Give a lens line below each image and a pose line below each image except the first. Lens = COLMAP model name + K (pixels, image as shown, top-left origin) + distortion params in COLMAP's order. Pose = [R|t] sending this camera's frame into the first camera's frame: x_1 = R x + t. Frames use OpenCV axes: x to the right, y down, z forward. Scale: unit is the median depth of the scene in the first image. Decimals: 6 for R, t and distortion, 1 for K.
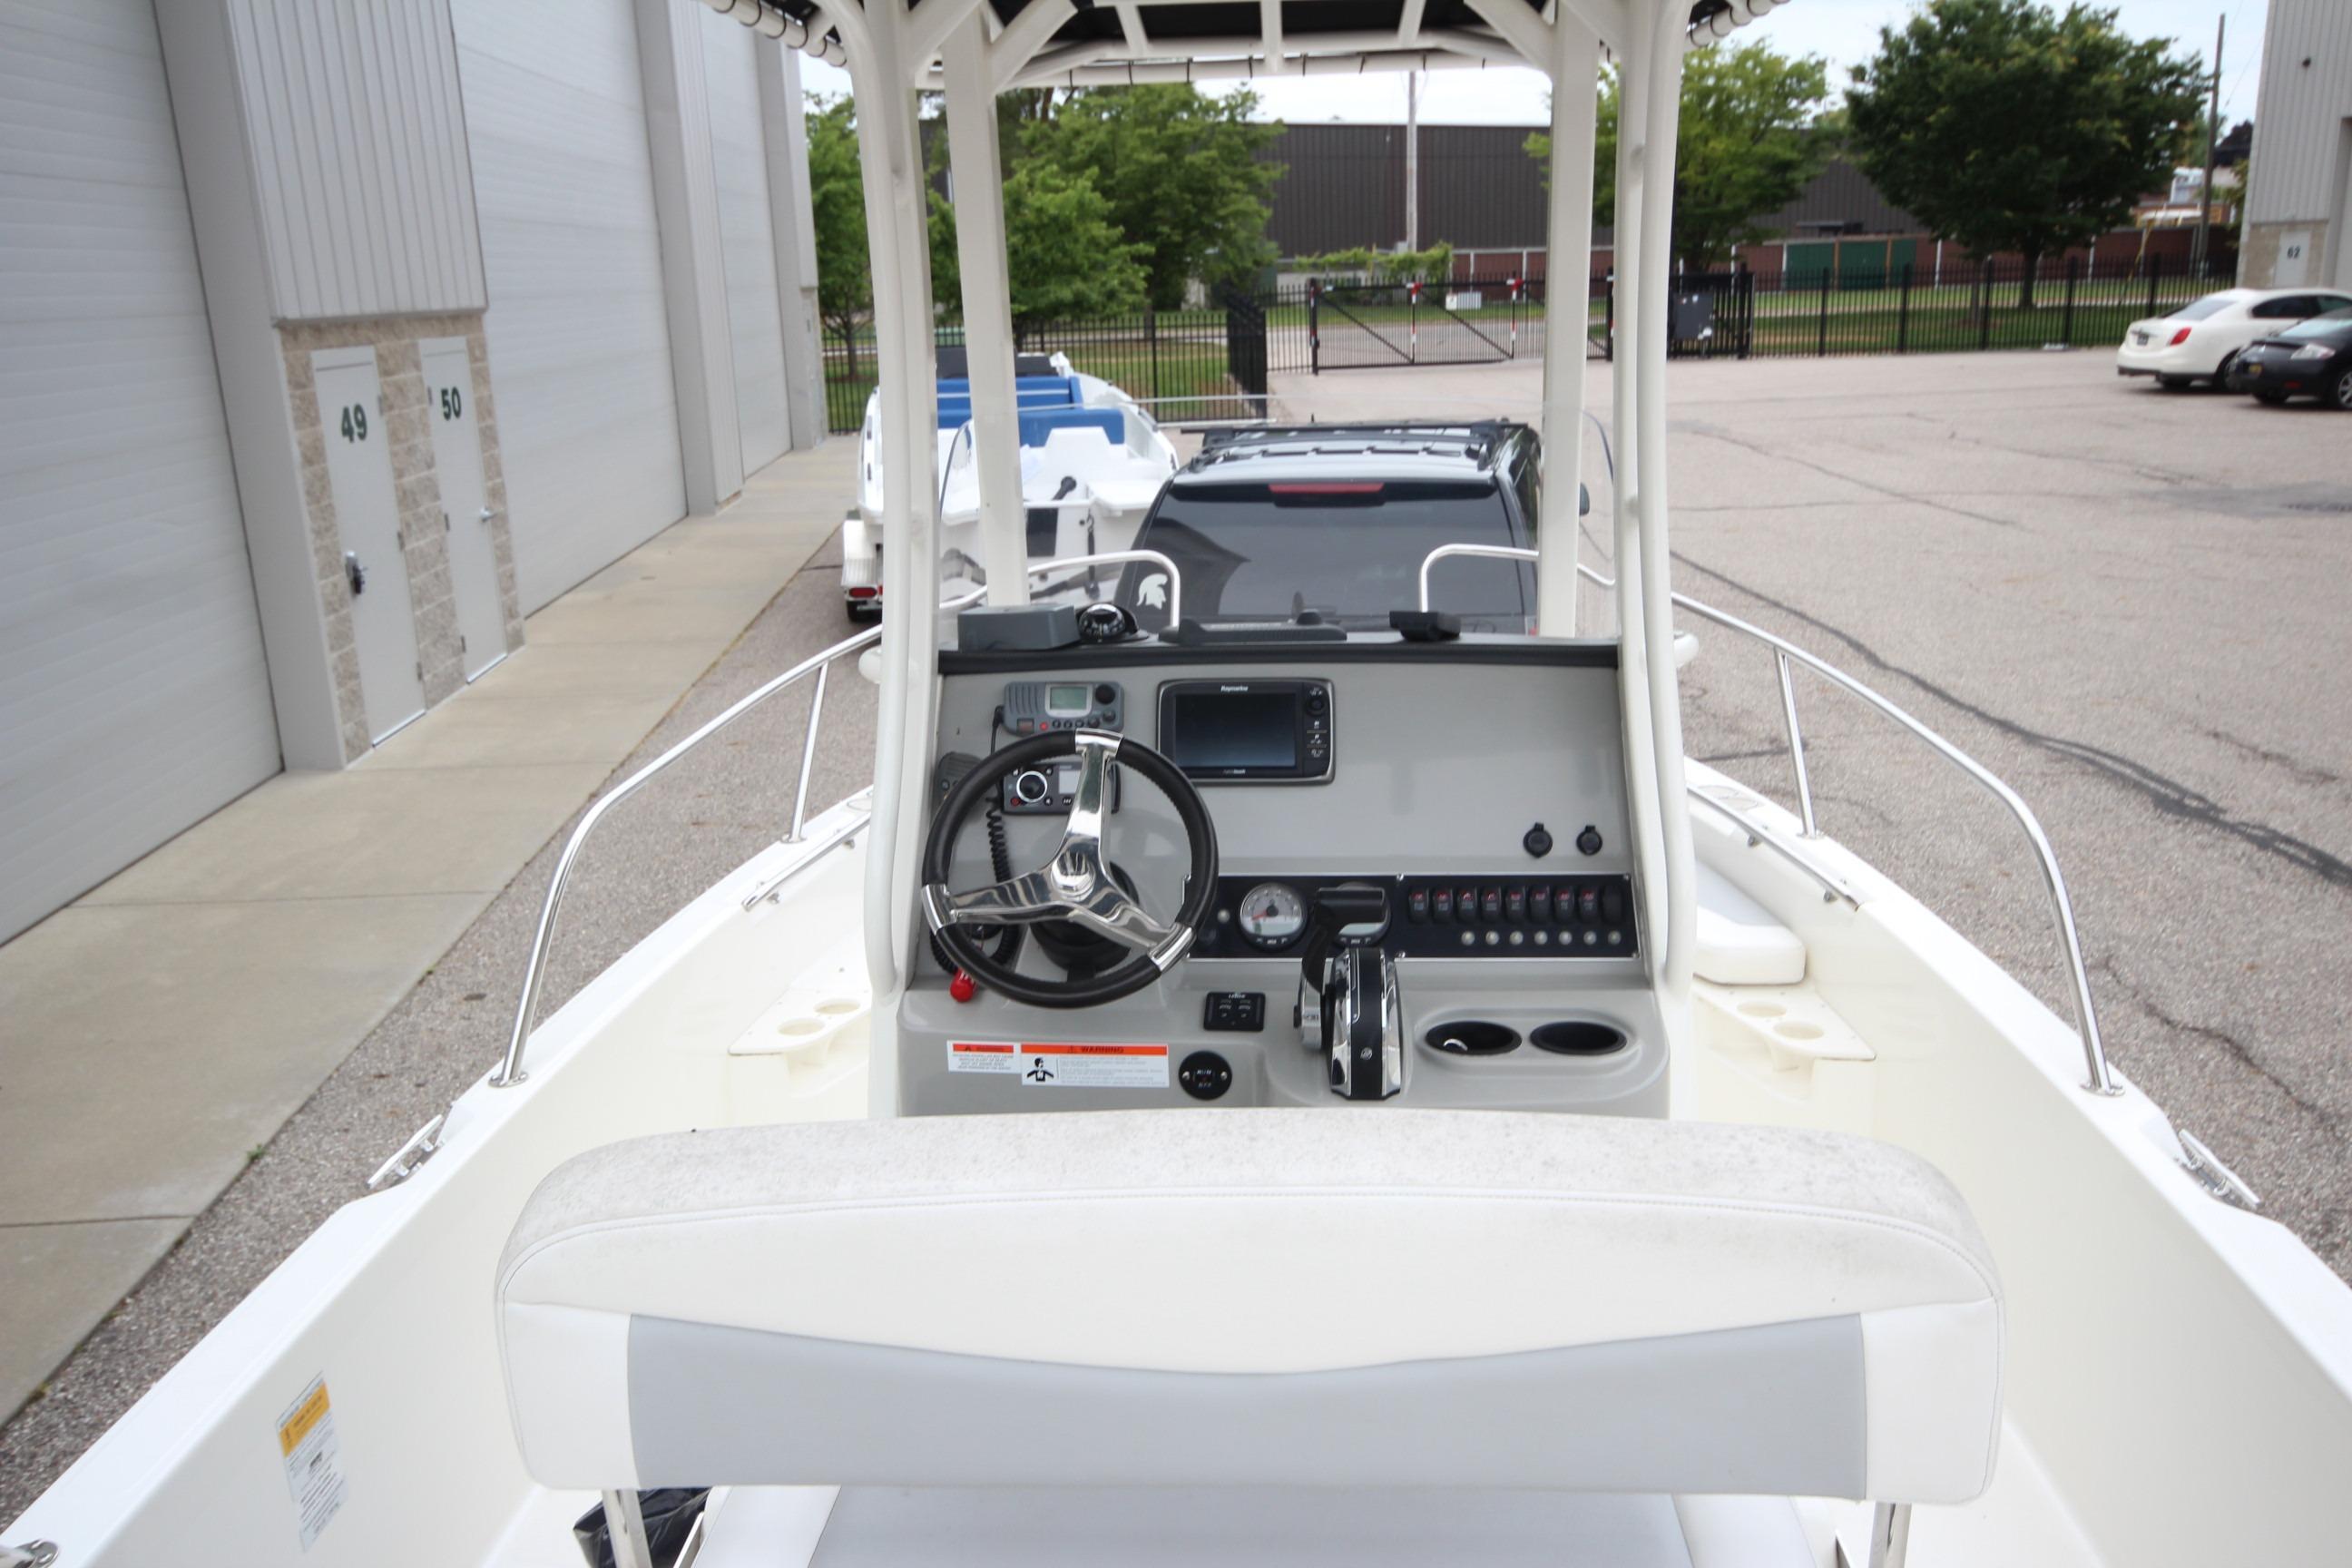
lens RADIAL K [[1948.4, 0, 1185.6], [0, 1948.4, 807.7], [0, 0, 1]] dist [0.005001, 0.049048]
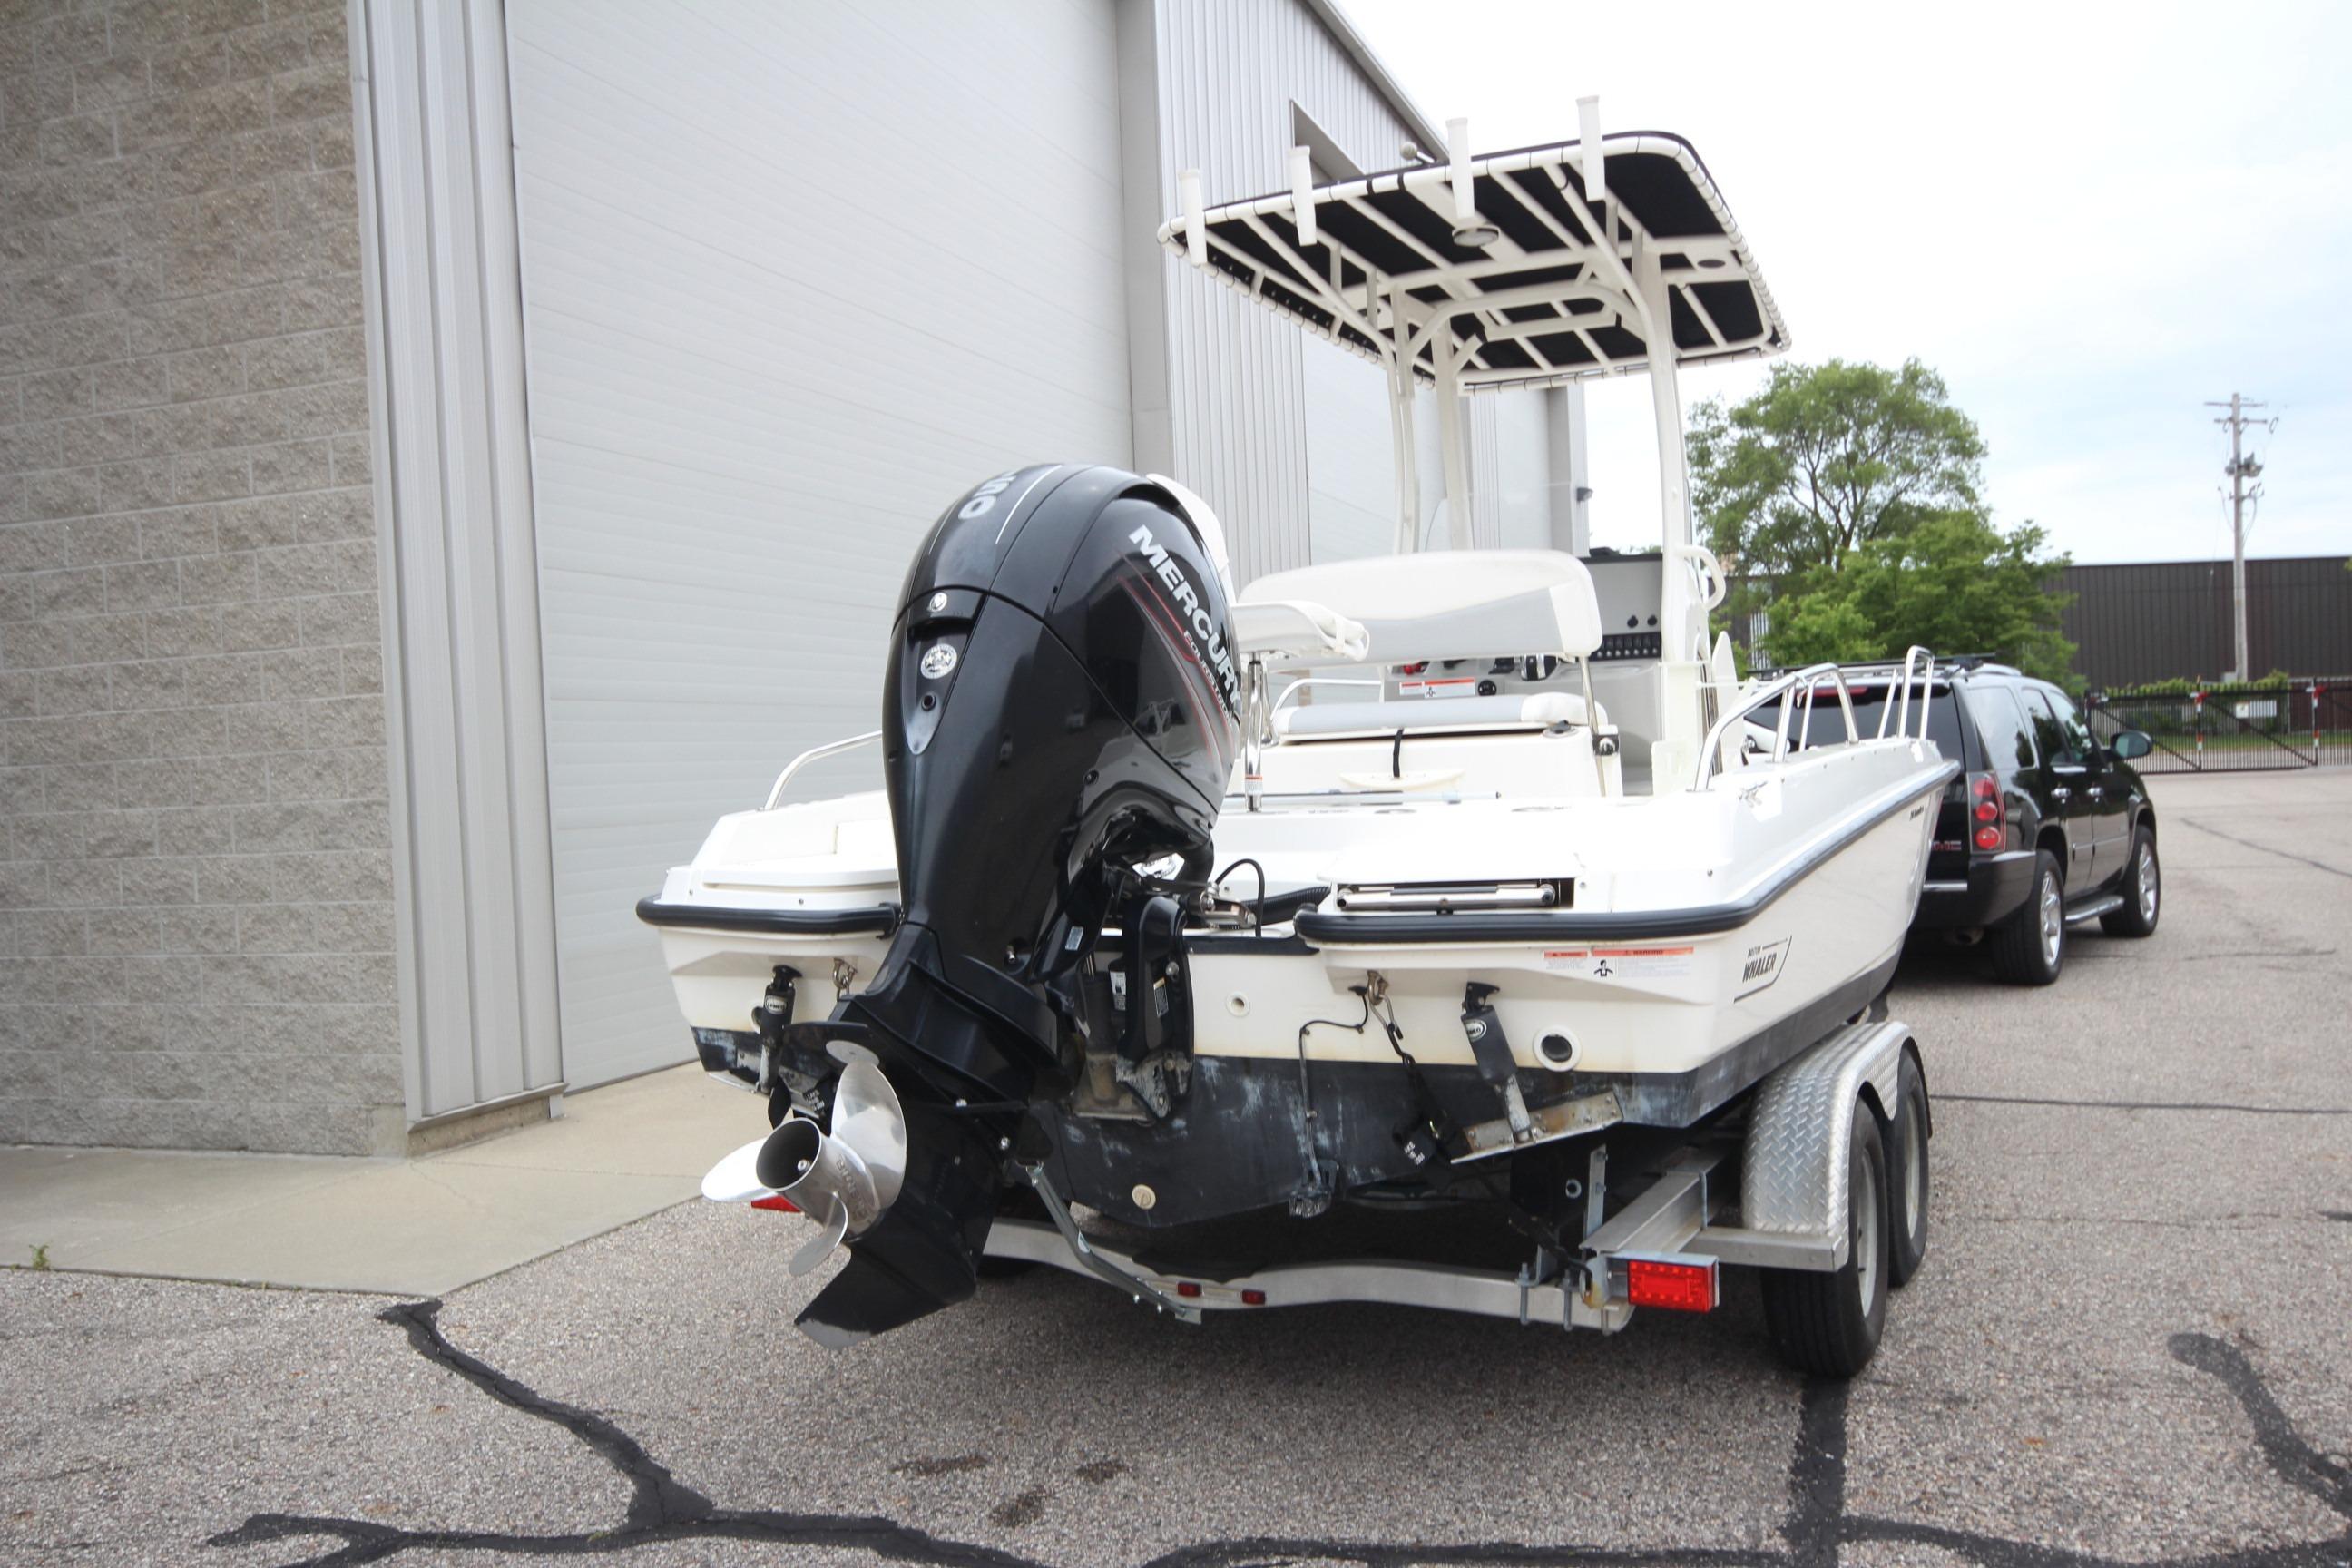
lens RADIAL K [[1948.4, 0, 1172.3], [0, 1948.4, 791.8], [0, 0, 1]] dist [0.005001, 0.049048]
pose [[0.913339, 0.004786, -0.407173, 0.040148], [-0.102396, 0.970499, -0.218280, 0.051256], [0.394116, 0.241056, 0.886885, -0.088056]]
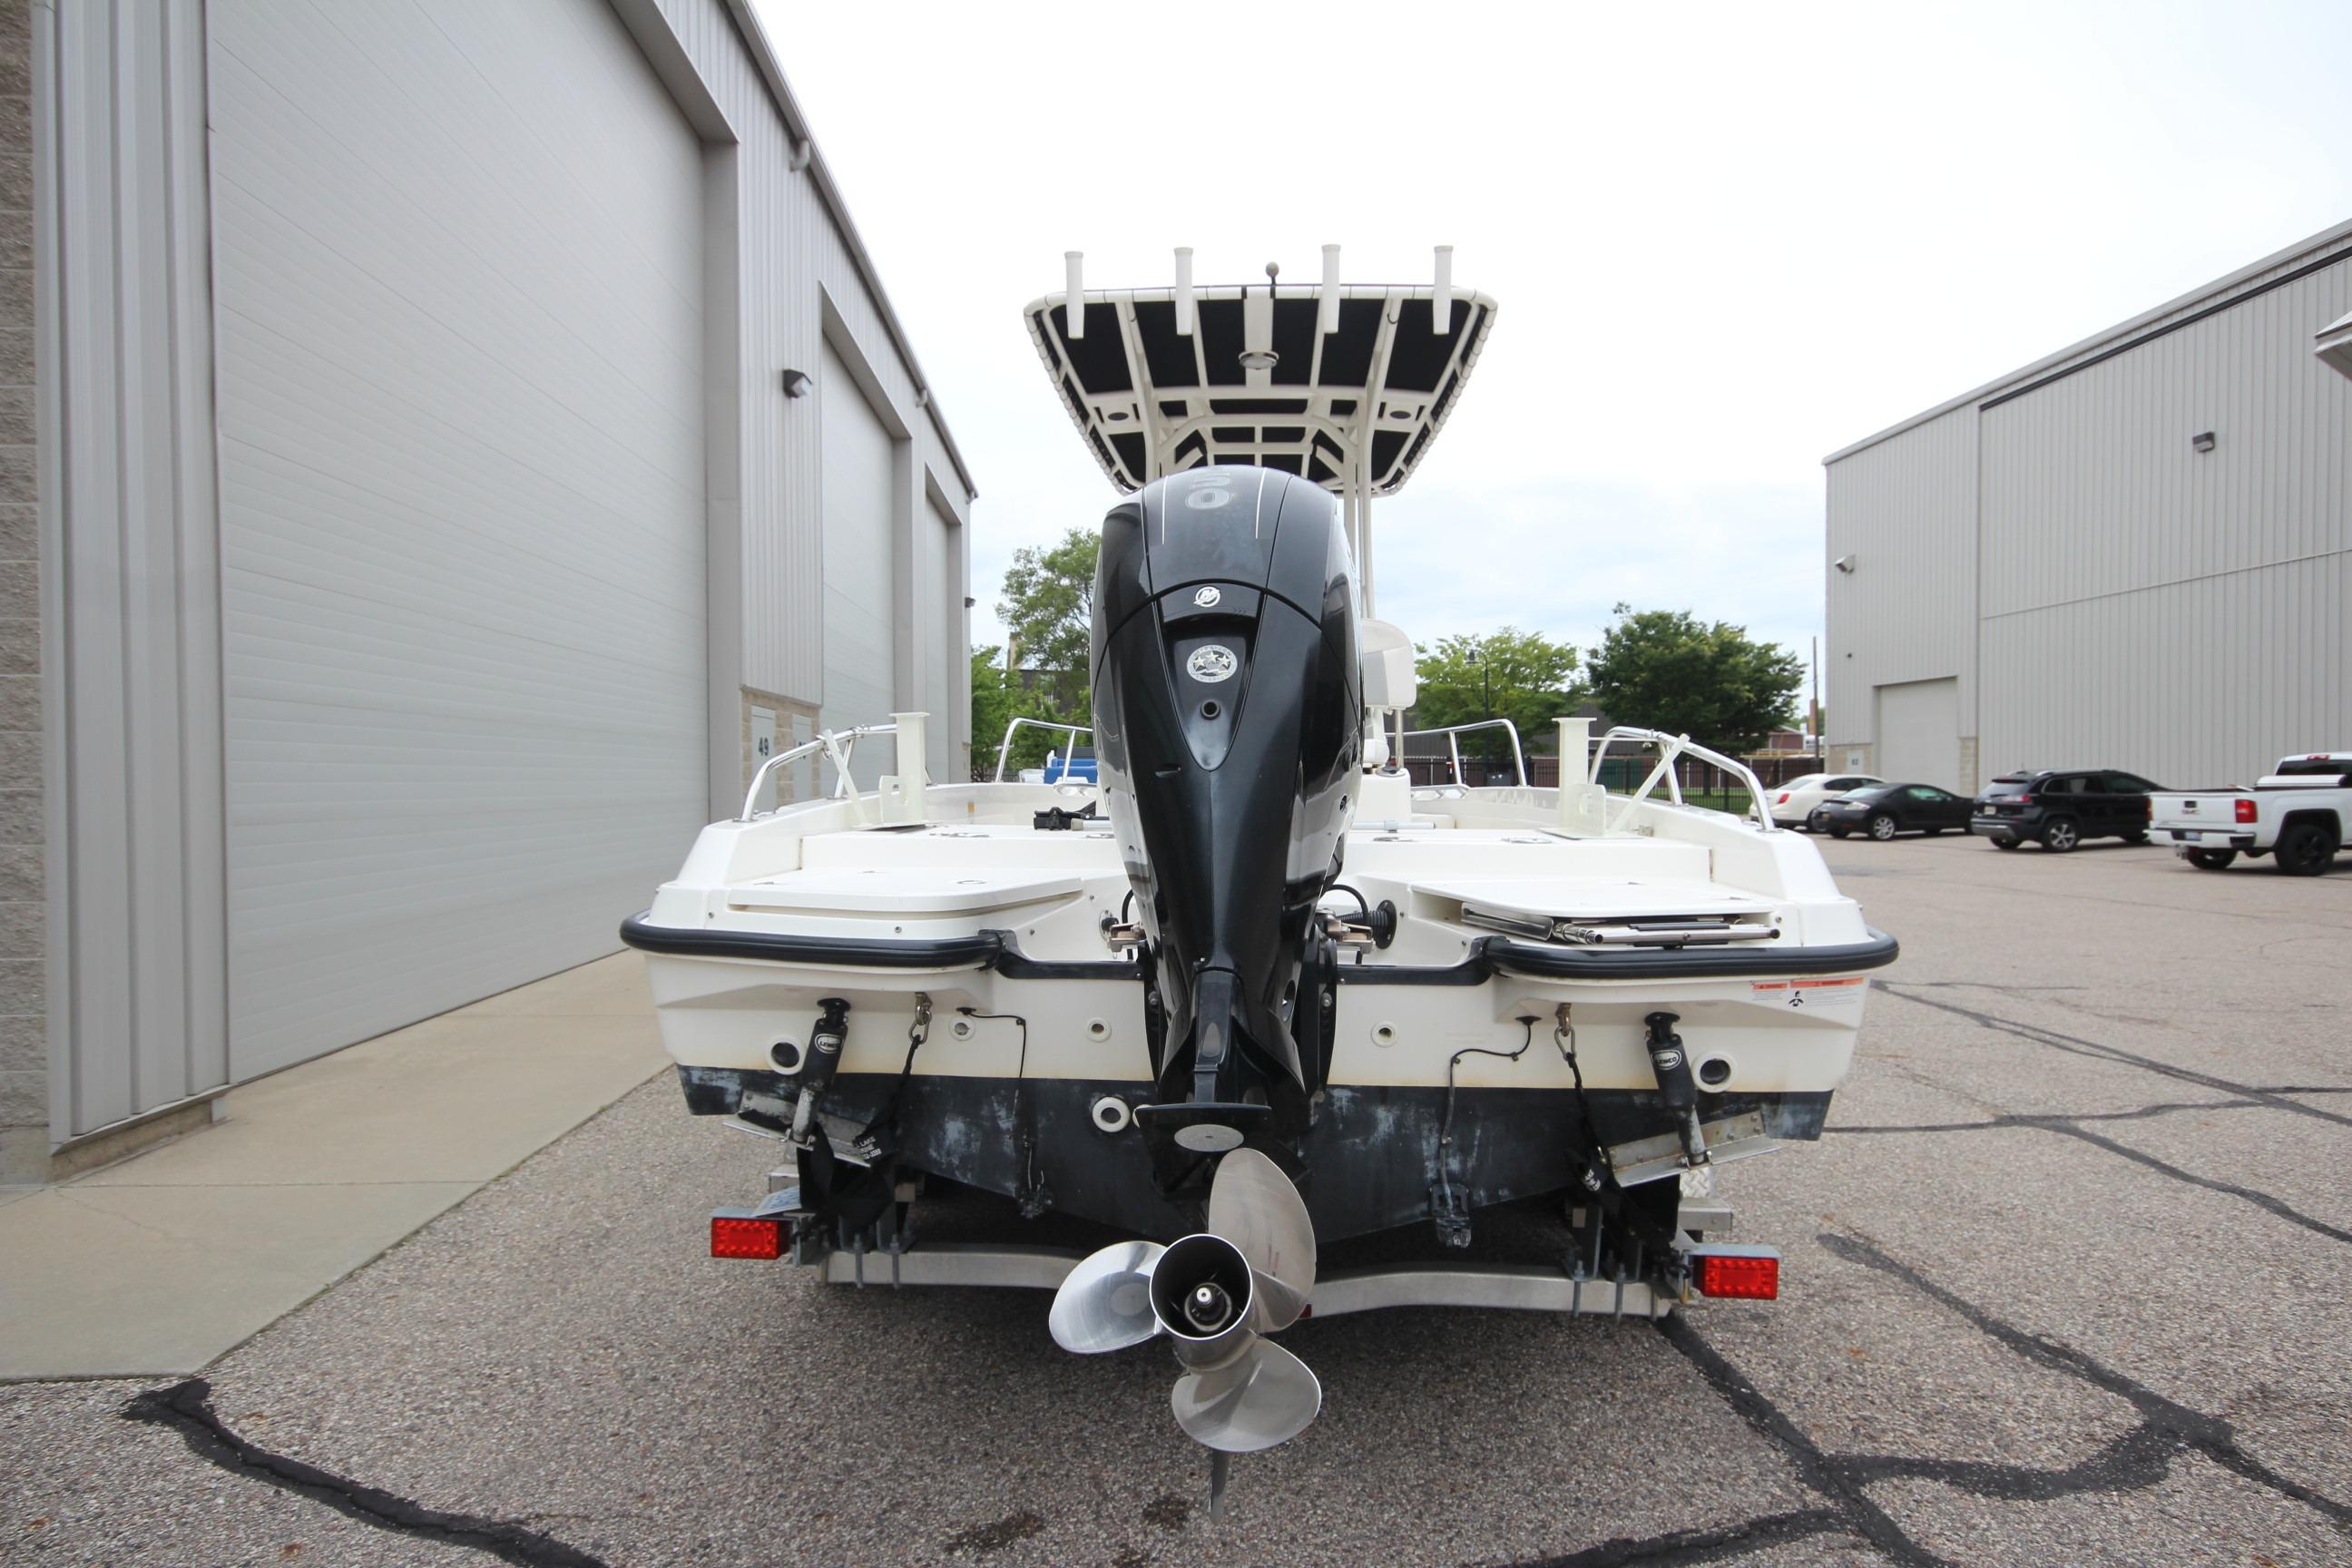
lens RADIAL K [[1327.2, 0, 1185.7], [0, 1327.2, 789.9], [0, 0, 1]] dist [0.014840, -0.003983]
pose [[0.999404, 0.034525, 0.000705, -0.003805], [-0.033138, 0.964596, -0.261642, 0.046219], [-0.009714, 0.261463, 0.965165, -0.066064]]
